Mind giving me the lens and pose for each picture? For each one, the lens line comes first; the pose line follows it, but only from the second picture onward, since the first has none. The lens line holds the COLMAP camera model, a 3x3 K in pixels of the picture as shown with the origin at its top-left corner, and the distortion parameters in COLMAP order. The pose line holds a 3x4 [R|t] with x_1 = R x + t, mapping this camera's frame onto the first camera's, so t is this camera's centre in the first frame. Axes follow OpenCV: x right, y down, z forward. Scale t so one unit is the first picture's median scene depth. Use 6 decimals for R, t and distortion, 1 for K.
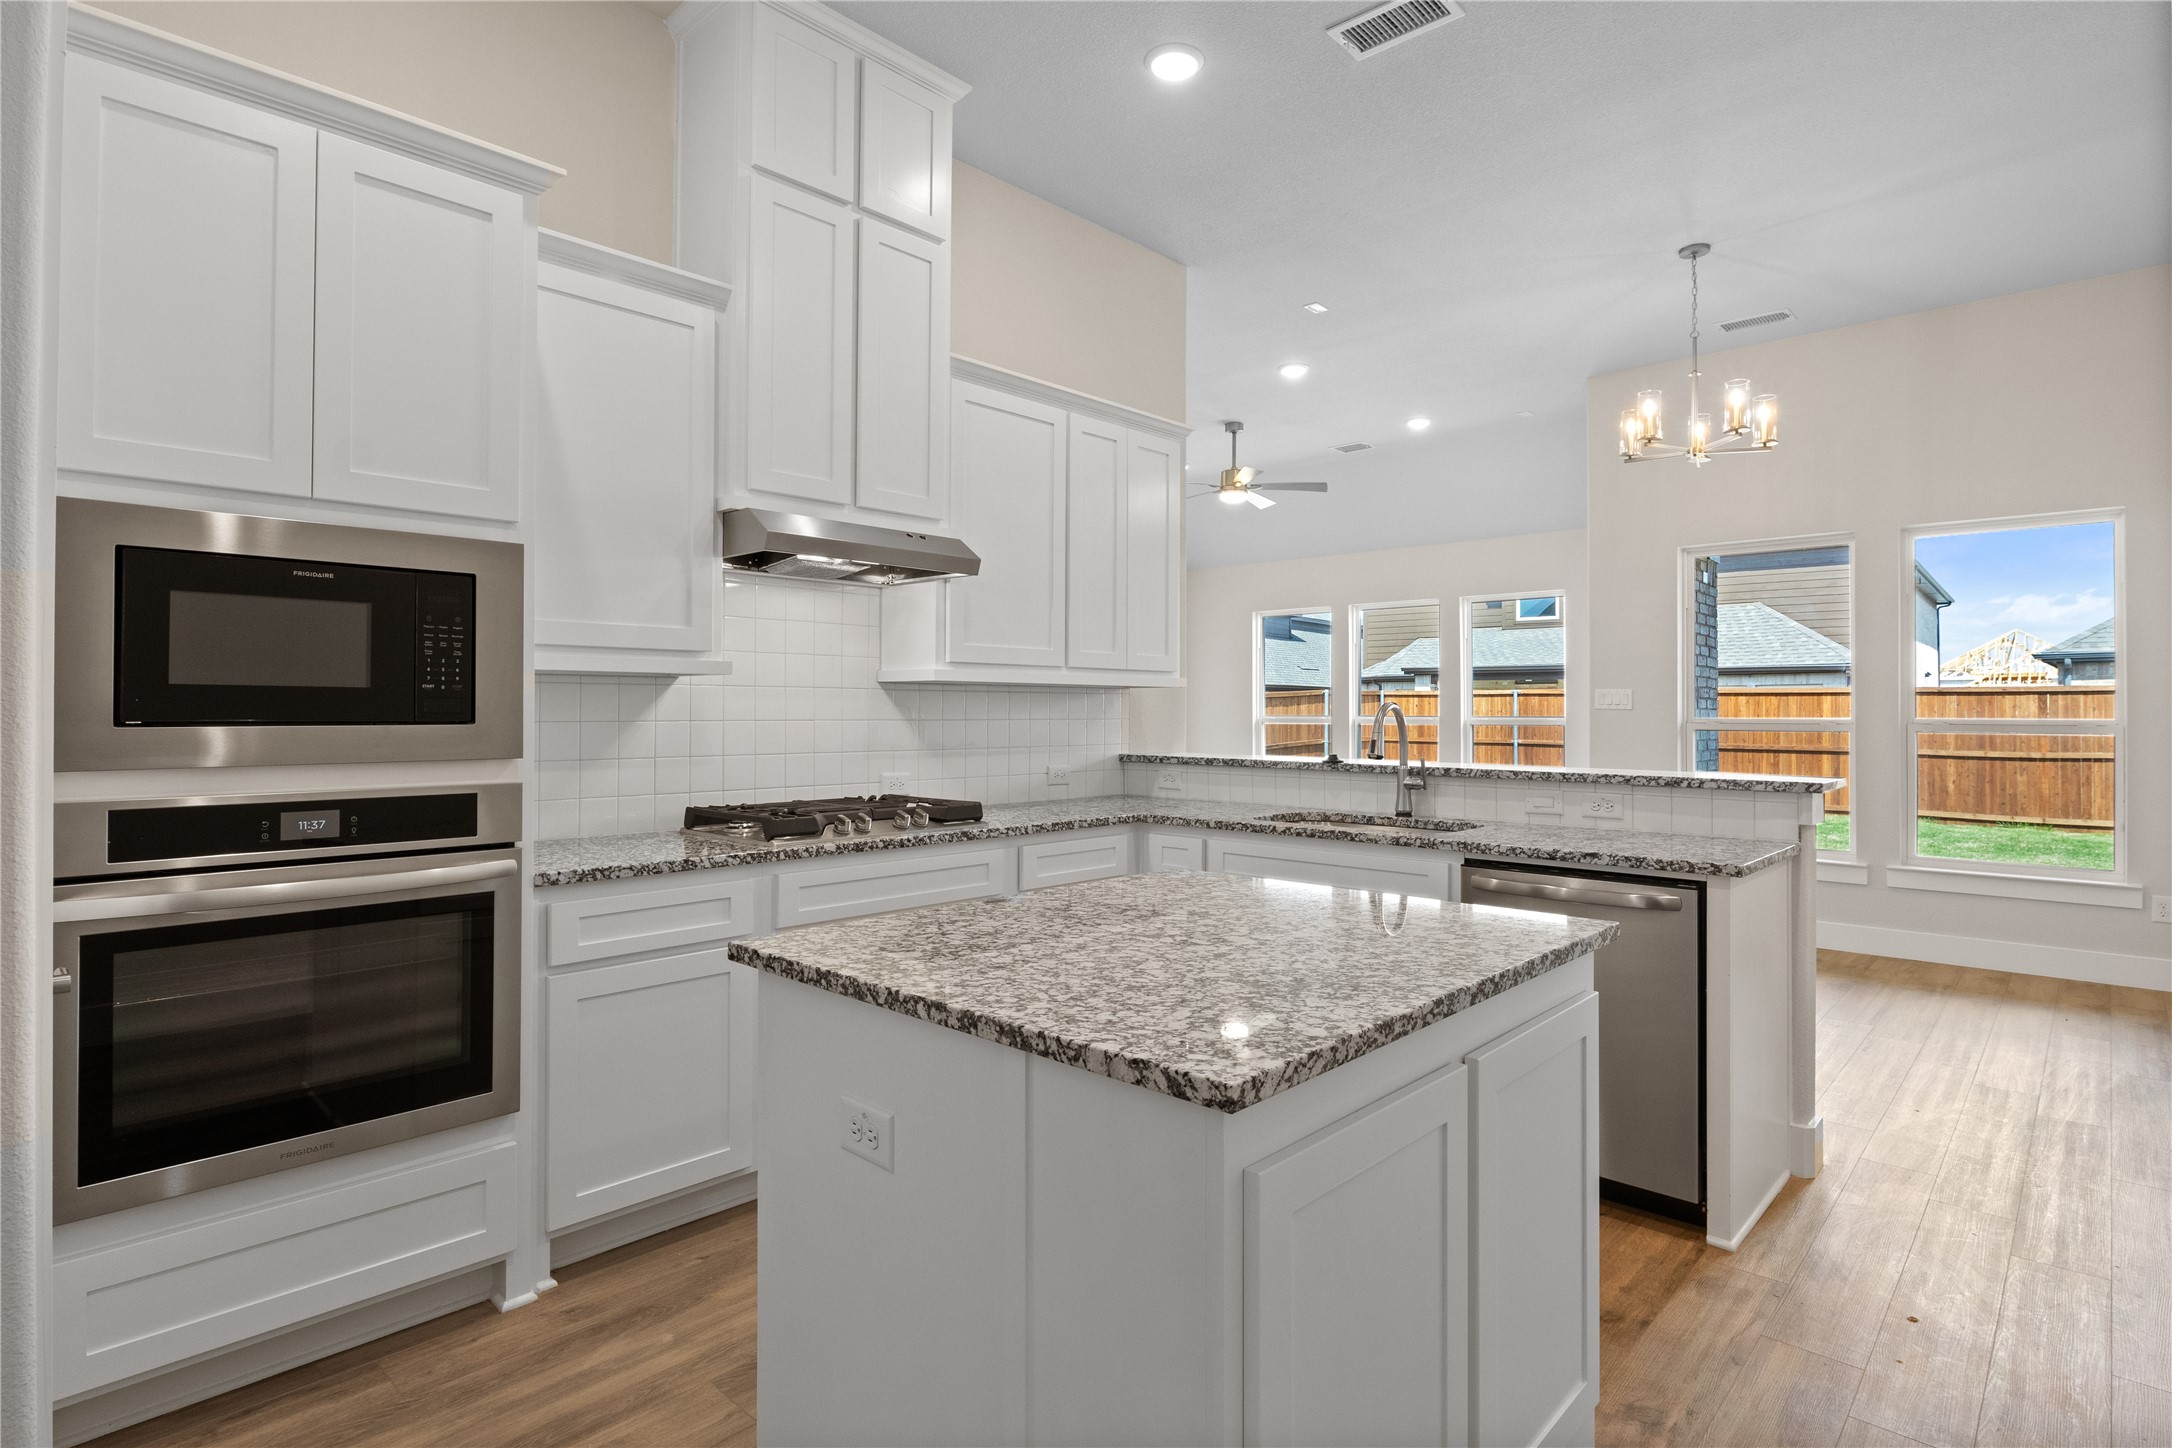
lens RADIAL K [[1107.8, 0, 1095.7], [0, 1107.8, 700.8], [0, 0, 1]] dist [-0.007478, 0.000237]
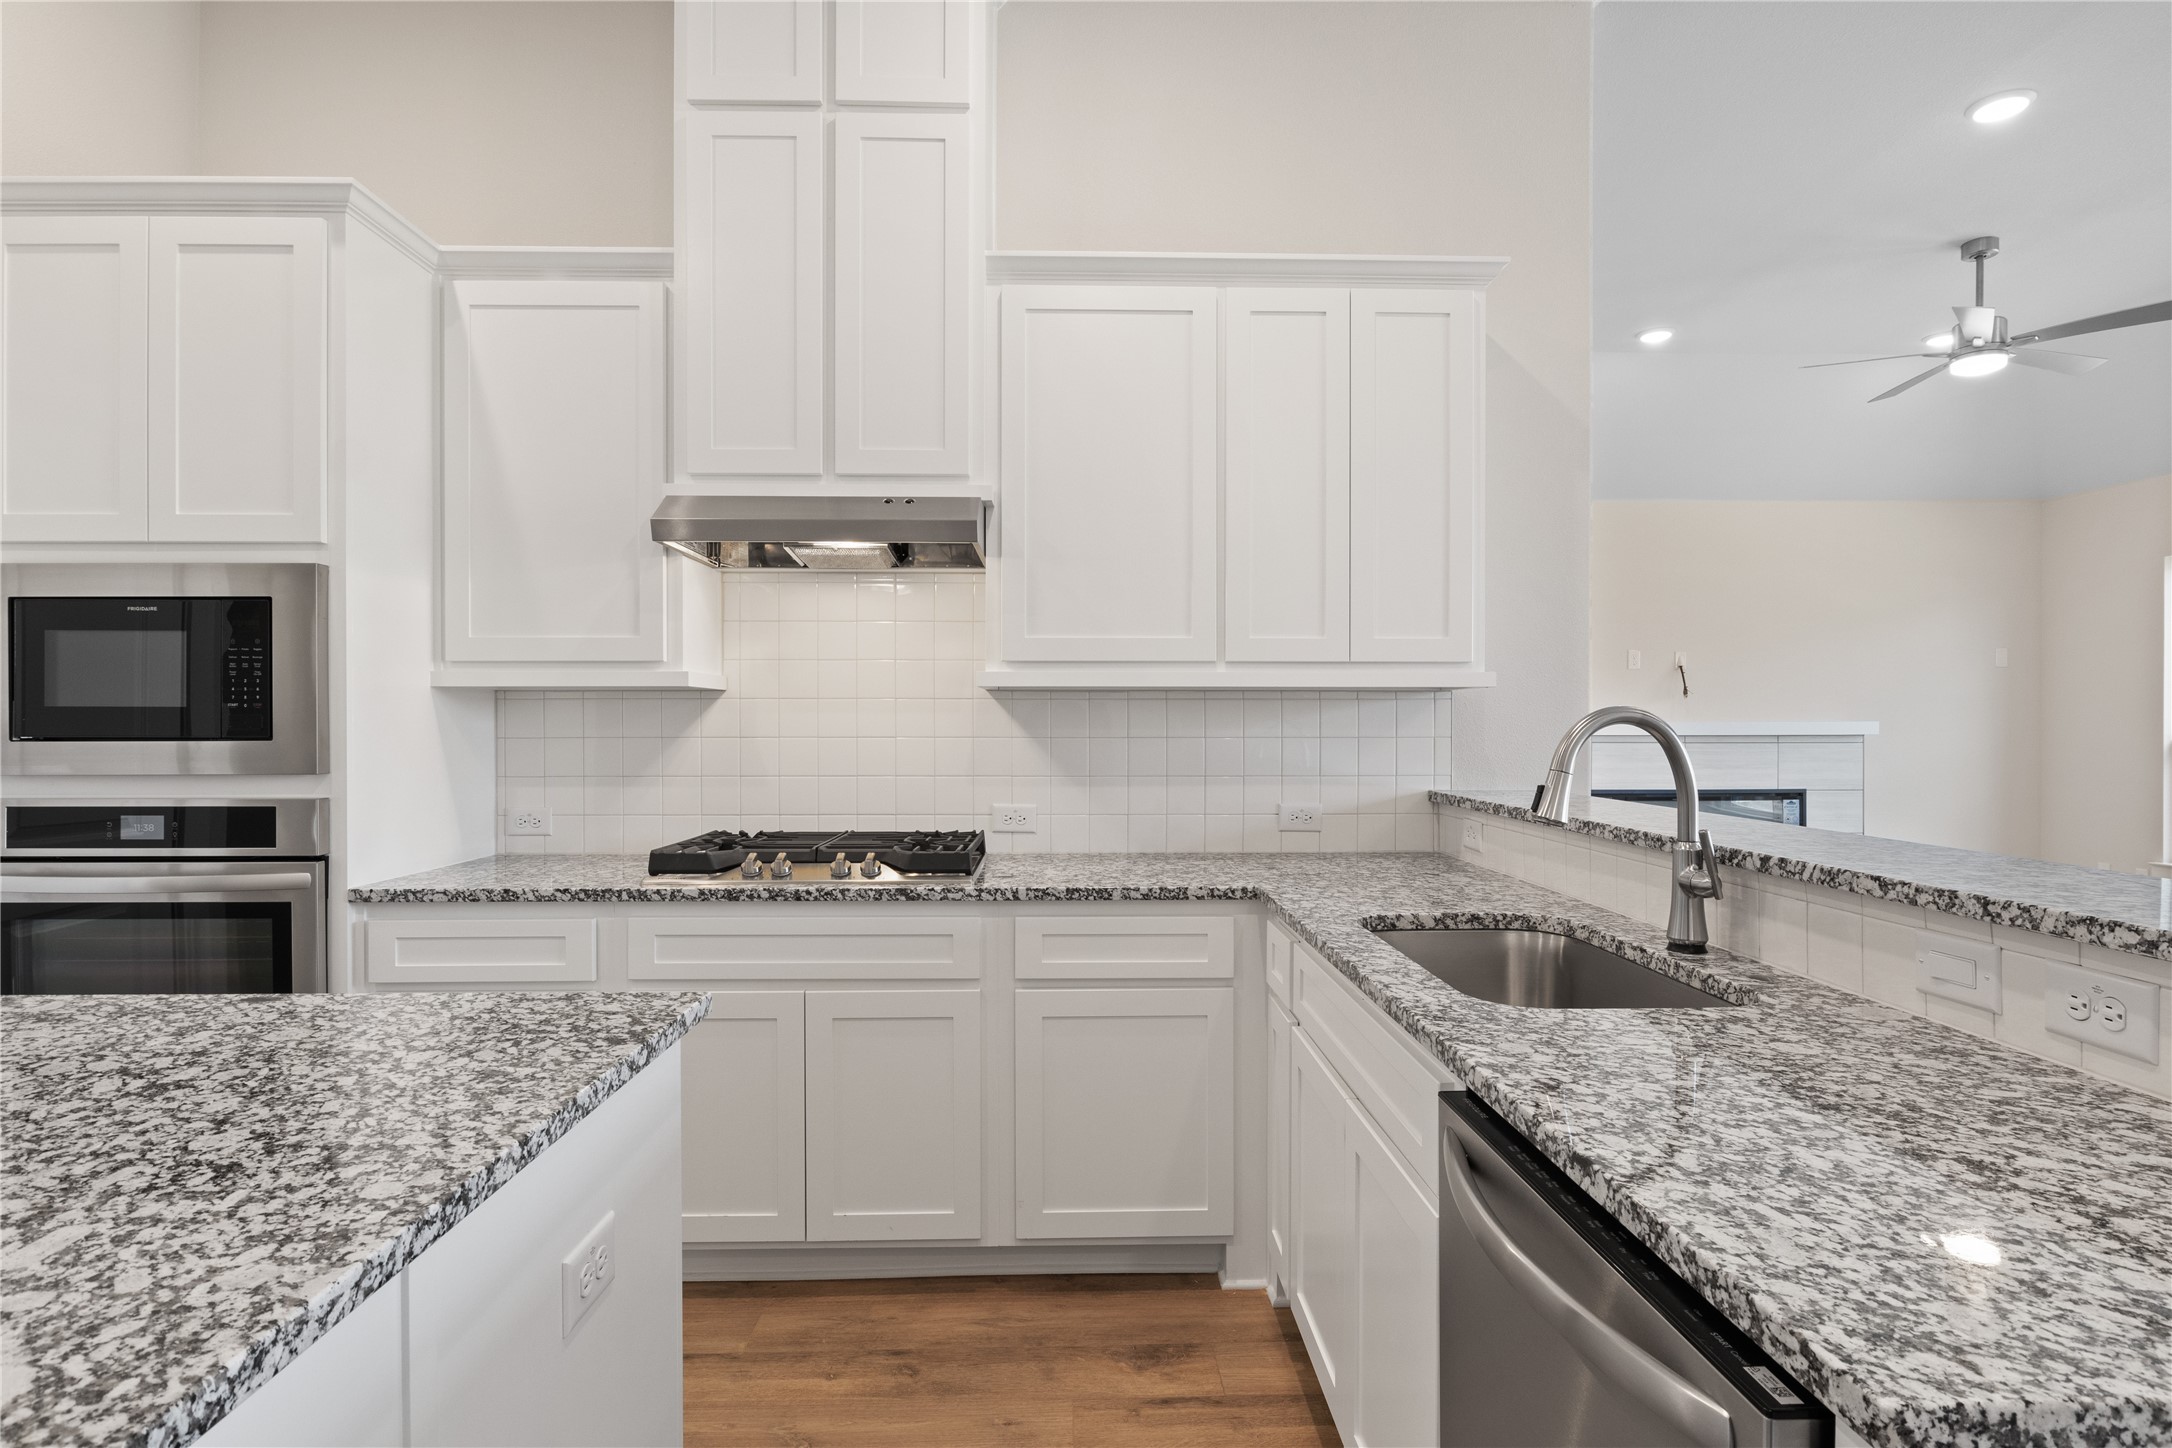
lens RADIAL K [[1095.5, 0, 1082.5], [0, 1095.5, 731.7], [0, 0, 1]] dist [-0.006970, -0.001012]
pose [[0.698804, 0.002104, -0.715310, 0.490211], [0.008978, 0.999891, 0.011711, 0.005289], [0.715257, -0.014606, 0.698709, 0.570057]]
